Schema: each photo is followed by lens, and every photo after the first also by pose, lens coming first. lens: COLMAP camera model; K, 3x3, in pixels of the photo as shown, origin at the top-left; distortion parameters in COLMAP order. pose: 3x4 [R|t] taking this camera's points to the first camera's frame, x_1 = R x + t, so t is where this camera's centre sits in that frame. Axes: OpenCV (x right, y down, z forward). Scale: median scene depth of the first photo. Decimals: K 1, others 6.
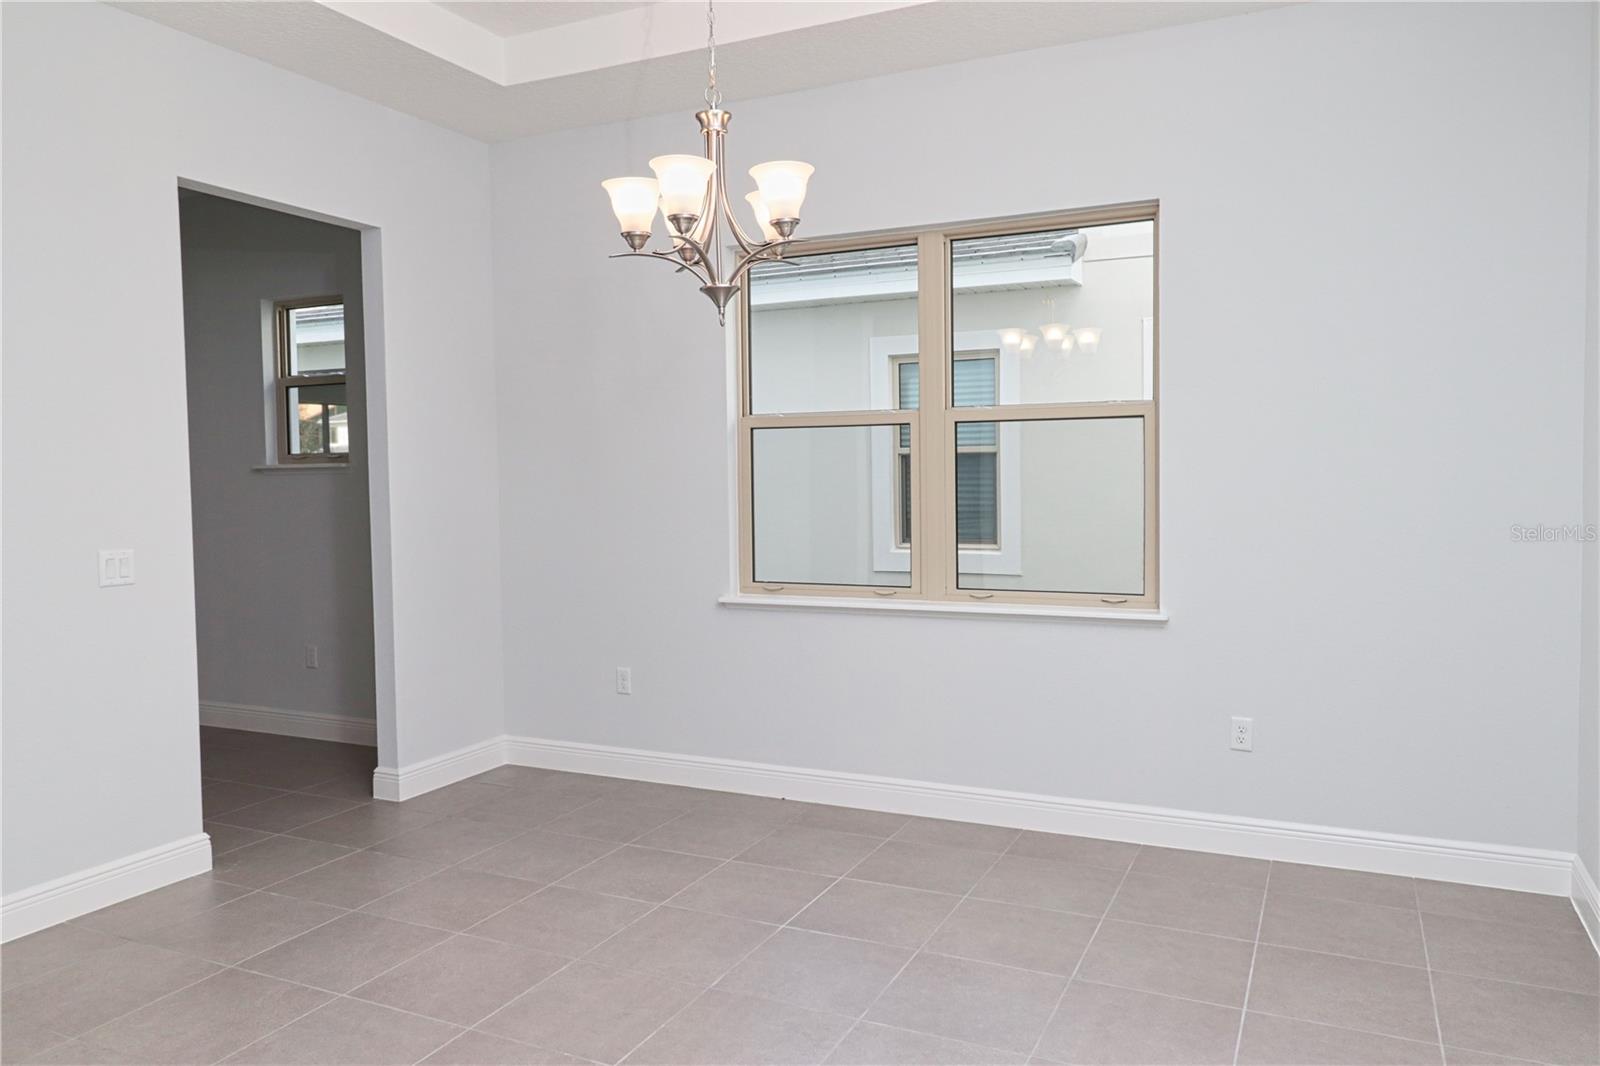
lens RADIAL K [[1125.0, 0, 810.7], [0, 1125.0, 529.0], [0, 0, 1]] dist [0.003025, 0.002833]
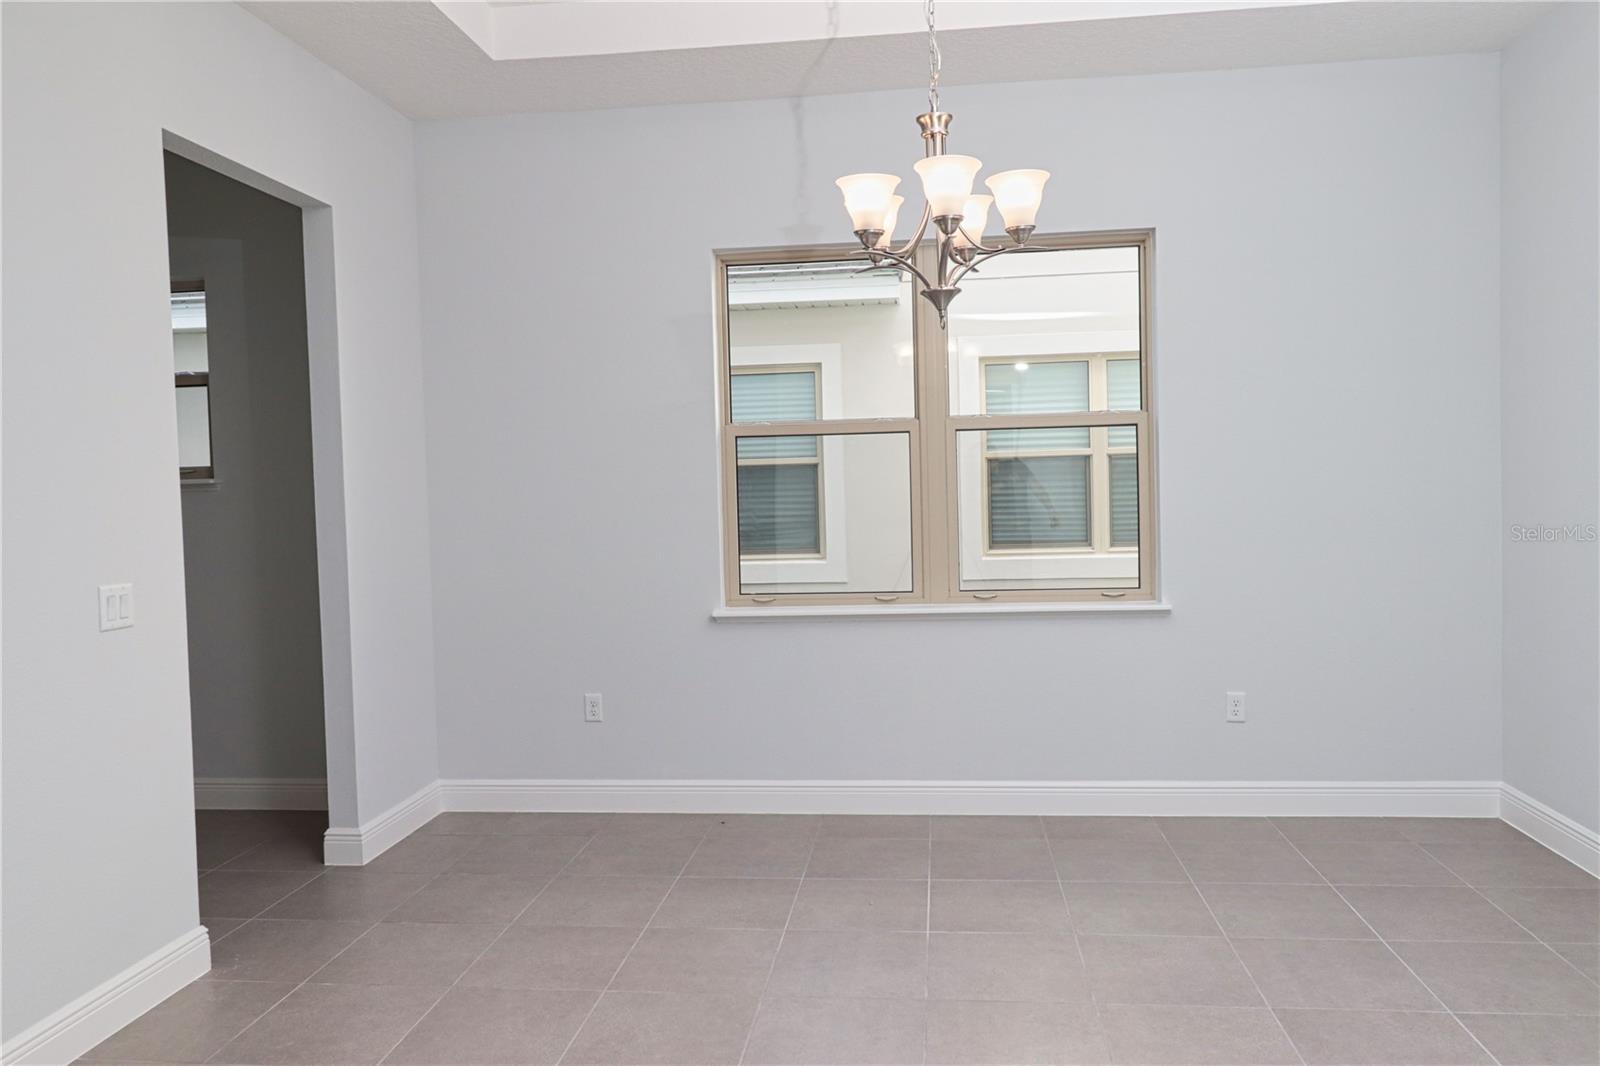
lens RADIAL K [[1125.0, 0, 810.7], [0, 1125.0, 529.0], [0, 0, 1]] dist [0.003025, 0.002833]
pose [[0.944752, -0.026163, 0.326740, -0.333677], [0.030849, 0.999482, -0.009166, 0.001229], [-0.326331, 0.018739, 0.945070, 0.063465]]
